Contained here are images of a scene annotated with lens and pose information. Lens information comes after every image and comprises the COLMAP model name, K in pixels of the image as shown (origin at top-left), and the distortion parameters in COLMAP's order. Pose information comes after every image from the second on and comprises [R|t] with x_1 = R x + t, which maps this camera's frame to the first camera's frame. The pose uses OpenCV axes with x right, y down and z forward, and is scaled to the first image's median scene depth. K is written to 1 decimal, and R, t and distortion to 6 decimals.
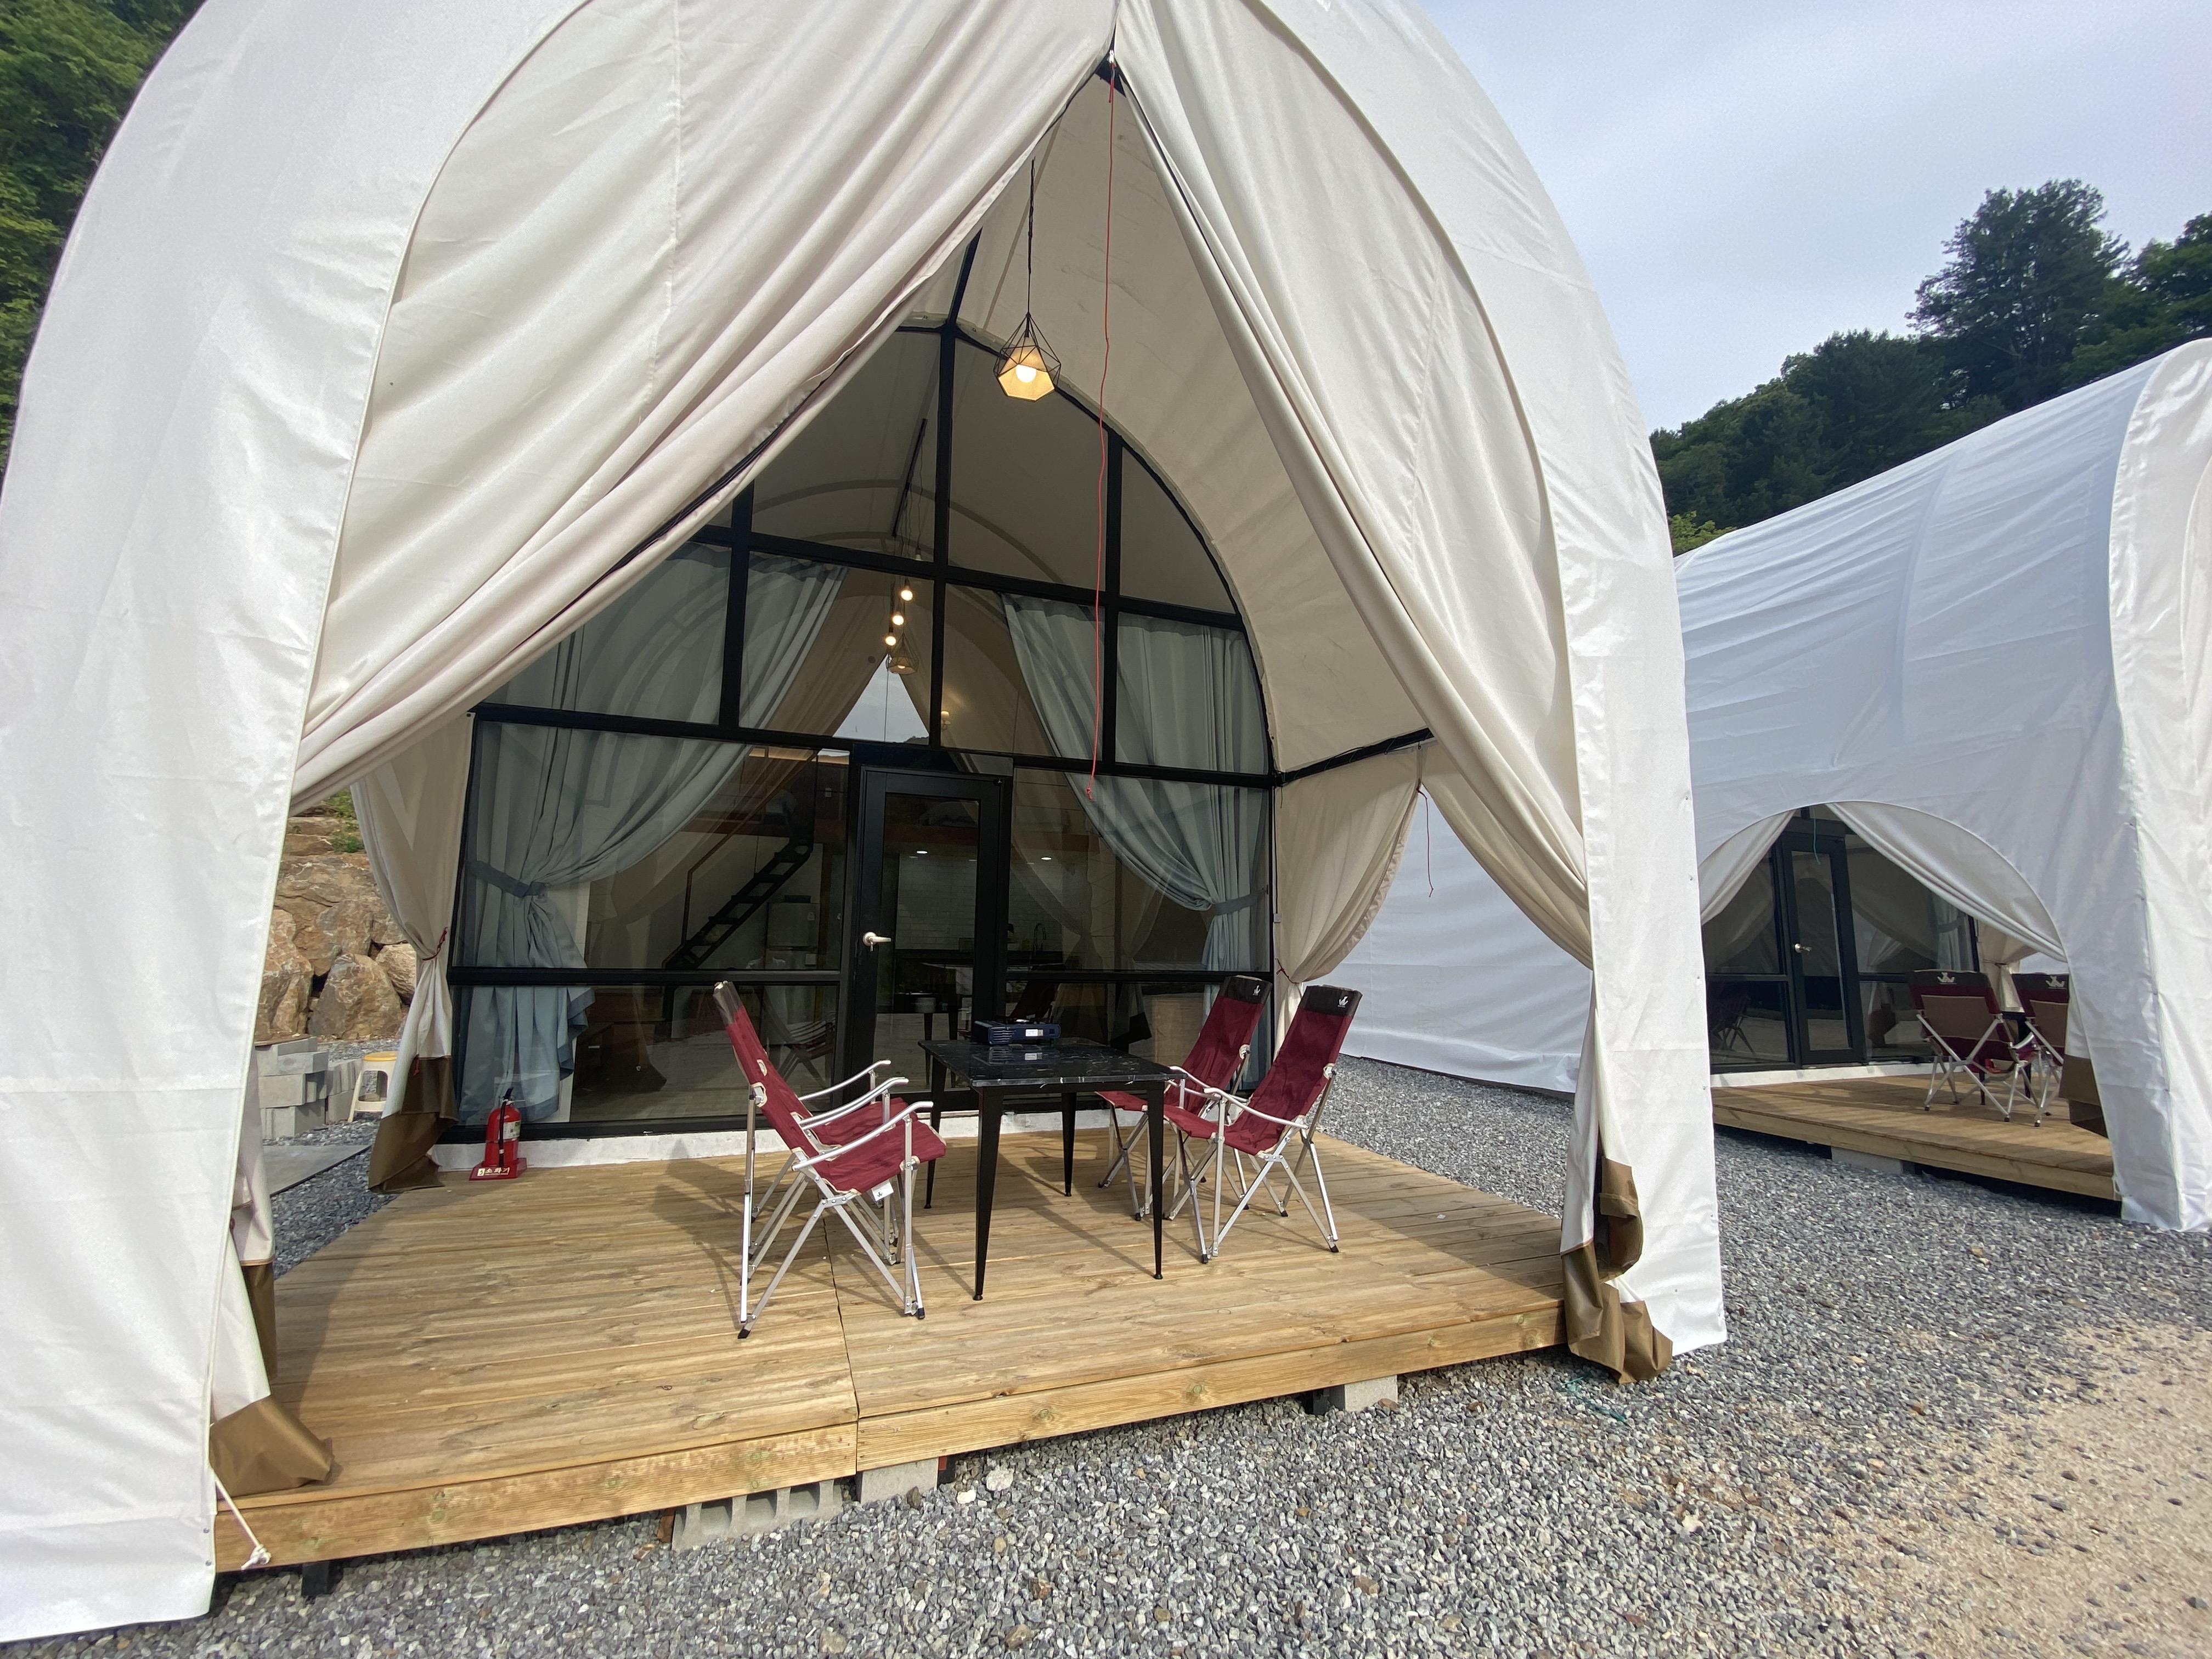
lens RADIAL K [[903.7, 0, 1091.2], [0, 903.7, 830.8], [0, 0, 1]] dist [0.010491, -0.015576]
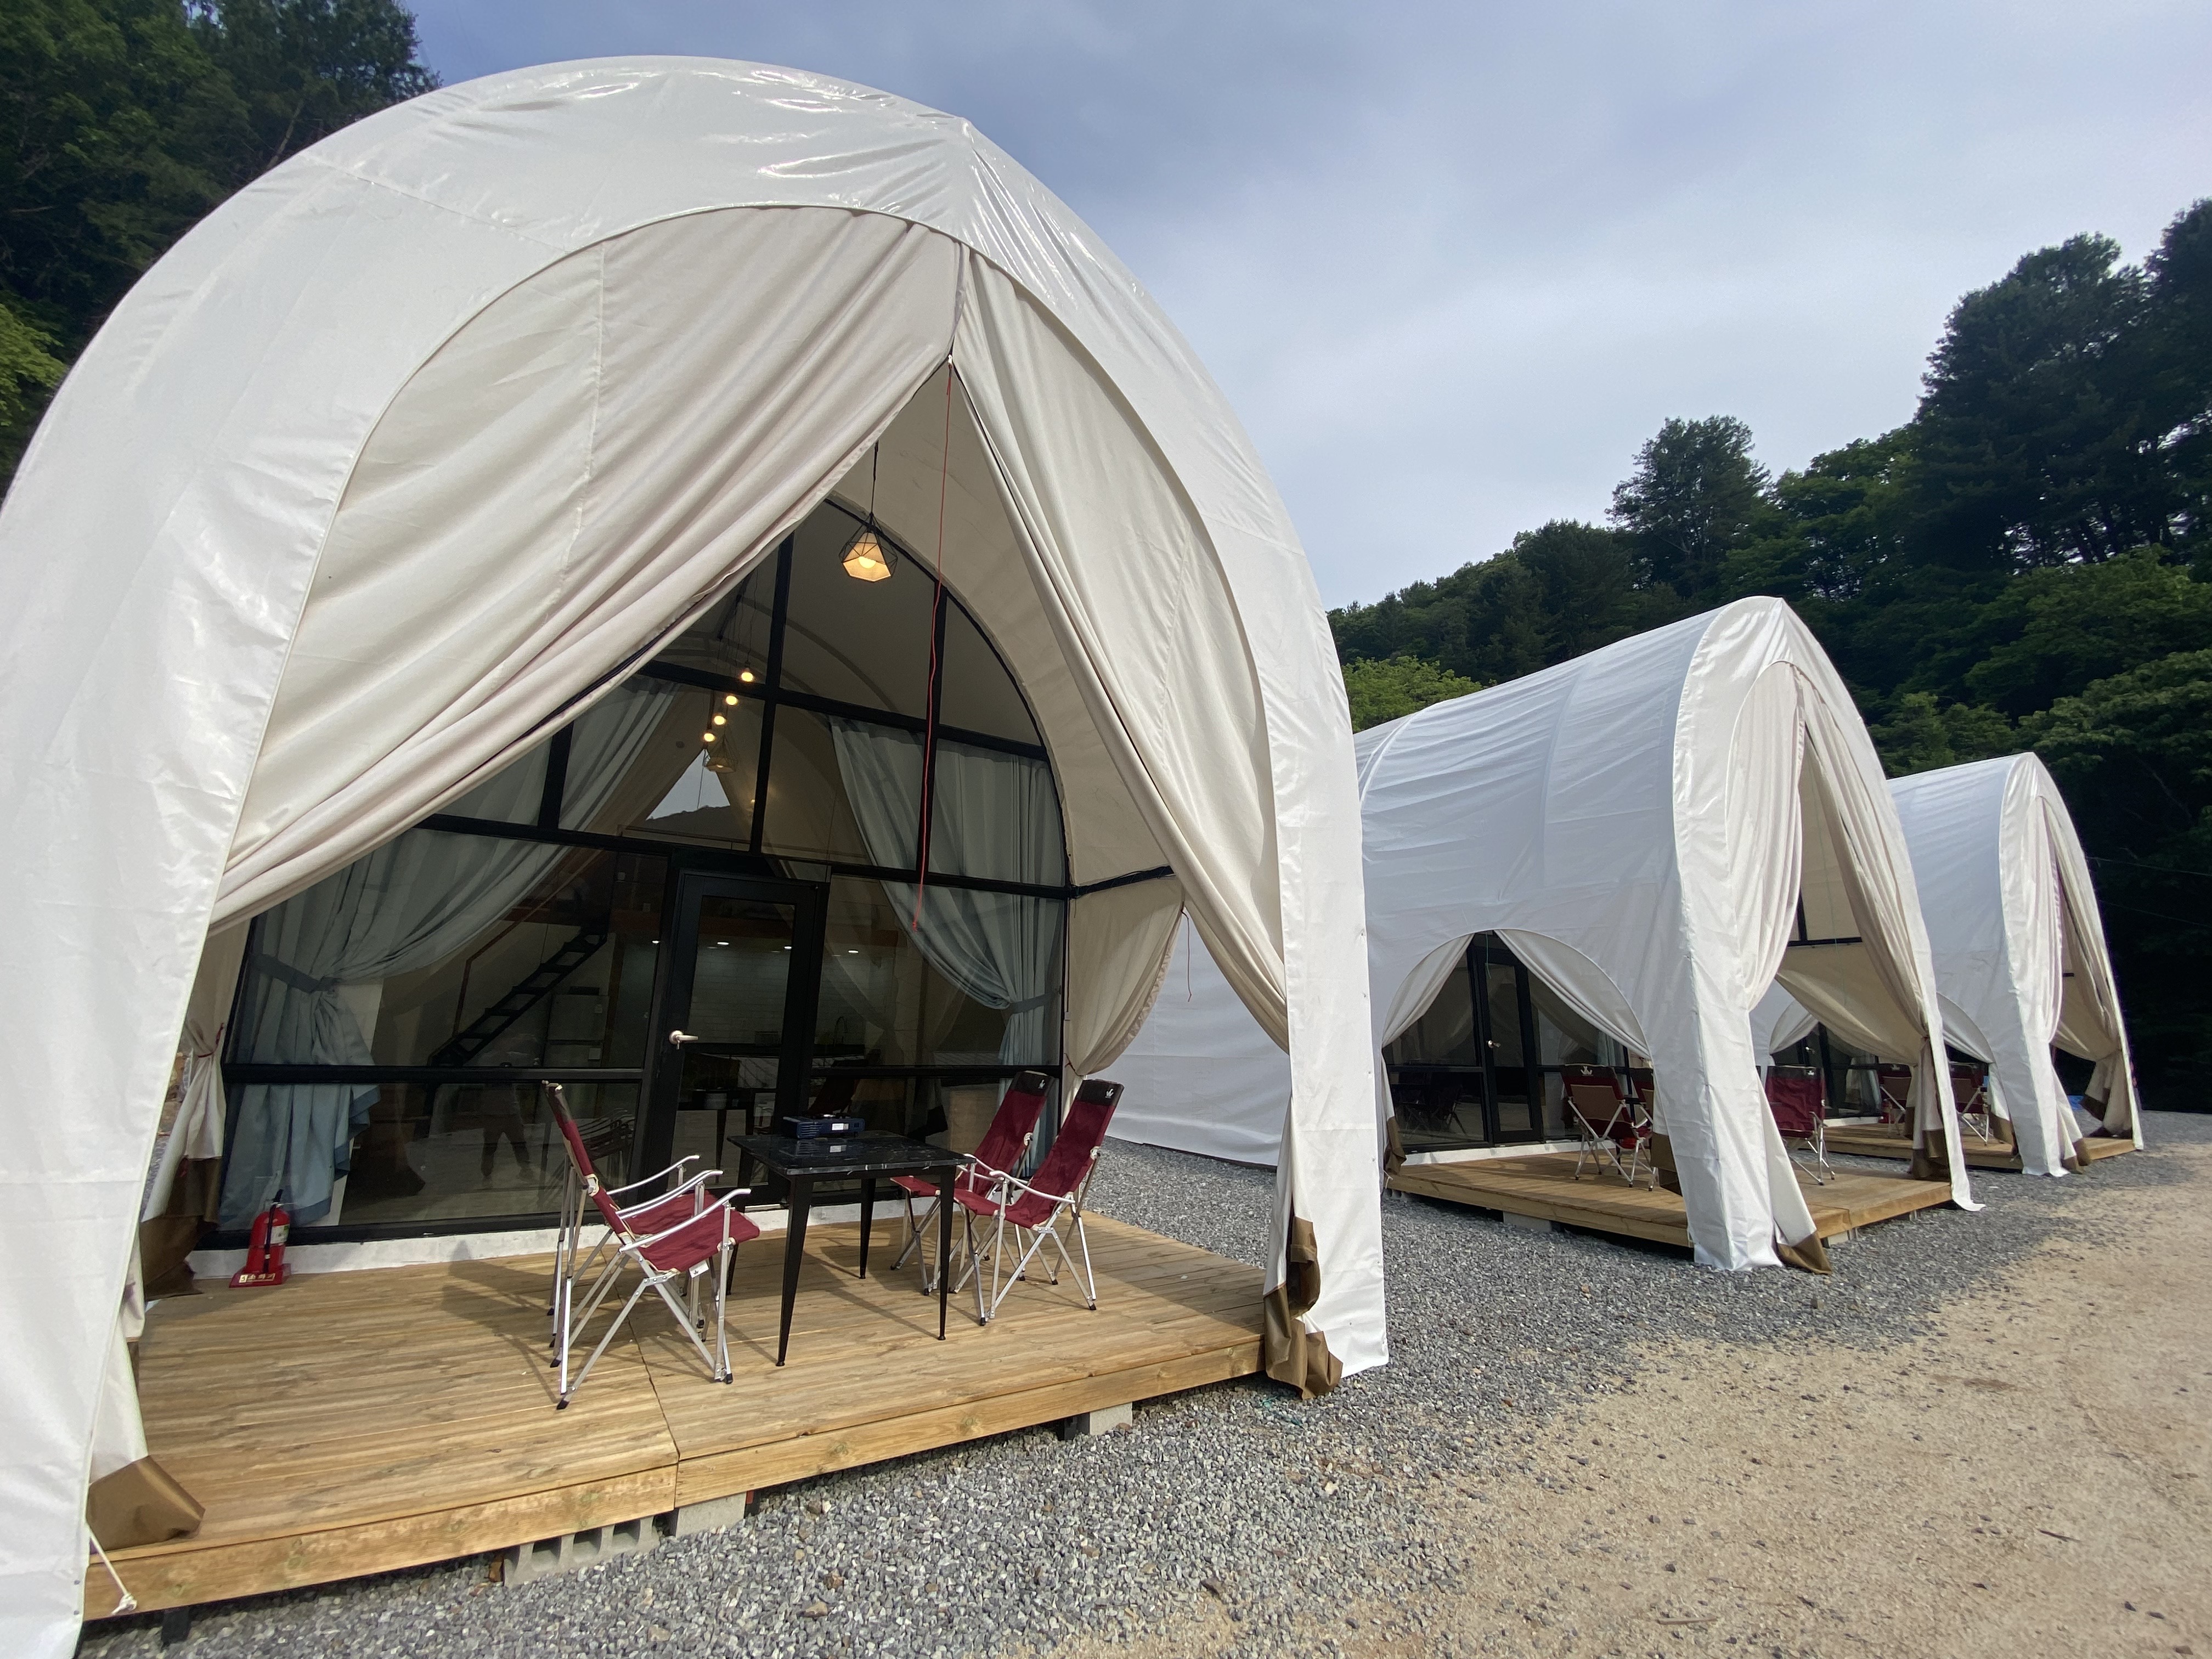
lens RADIAL K [[903.7, 0, 1093.8], [0, 903.7, 834.2], [0, 0, 1]] dist [0.010491, -0.015576]
pose [[0.976849, 0.050651, 0.207849, -0.010354], [-0.031444, 0.995009, -0.094696, -0.048962], [-0.211608, 0.085968, 0.973566, -0.234479]]
